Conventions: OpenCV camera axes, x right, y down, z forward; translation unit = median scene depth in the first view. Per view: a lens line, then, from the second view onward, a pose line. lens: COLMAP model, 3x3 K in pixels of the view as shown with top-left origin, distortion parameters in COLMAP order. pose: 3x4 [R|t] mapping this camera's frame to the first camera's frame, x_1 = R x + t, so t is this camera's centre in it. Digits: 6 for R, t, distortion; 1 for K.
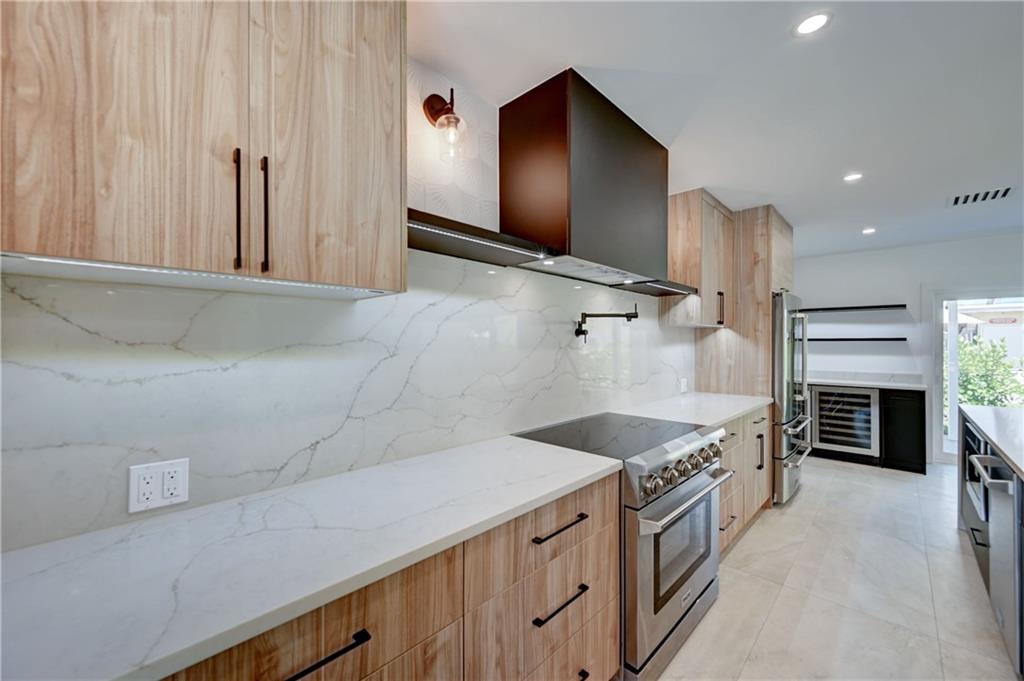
lens RADIAL K [[407.1, 0, 513.4], [0, 407.1, 342.5], [0, 0, 1]] dist [0.004323, 0.000342]
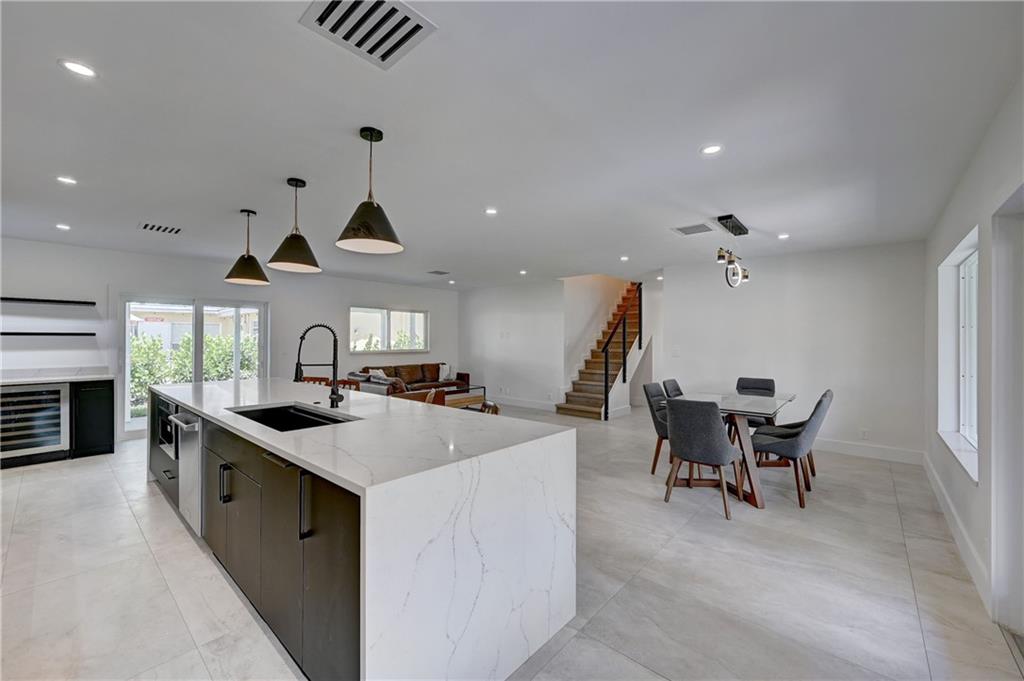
lens RADIAL K [[407.1, 0, 513.7], [0, 407.1, 336.6], [0, 0, 1]] dist [0.004323, 0.000342]
pose [[-0.034935, 0.004627, 0.999379, -0.166484], [-0.003166, 0.999984, -0.004741, -0.000355], [-0.999385, -0.003330, -0.034919, -0.073362]]
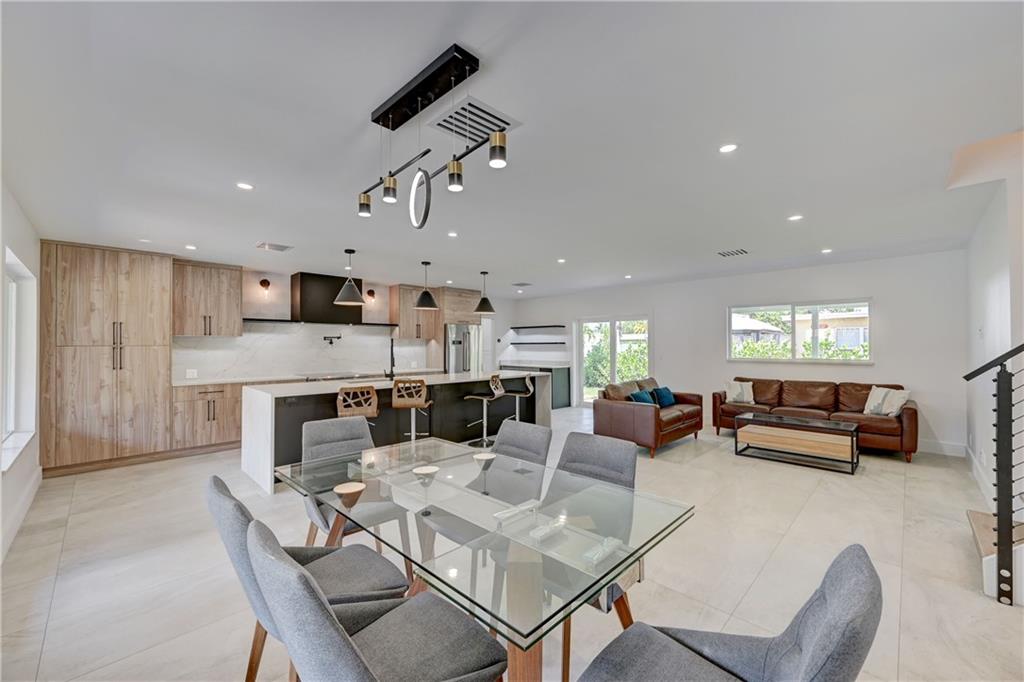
lens RADIAL K [[407.7, 0, 513.6], [0, 407.7, 339.3], [0, 0, 1]] dist [0.002661, 0.000475]
pose [[0.999744, -0.007456, -0.021354, 0.783010], [0.007143, 0.999867, -0.014689, 0.001310], [0.021461, 0.014533, 0.999664, -0.962671]]
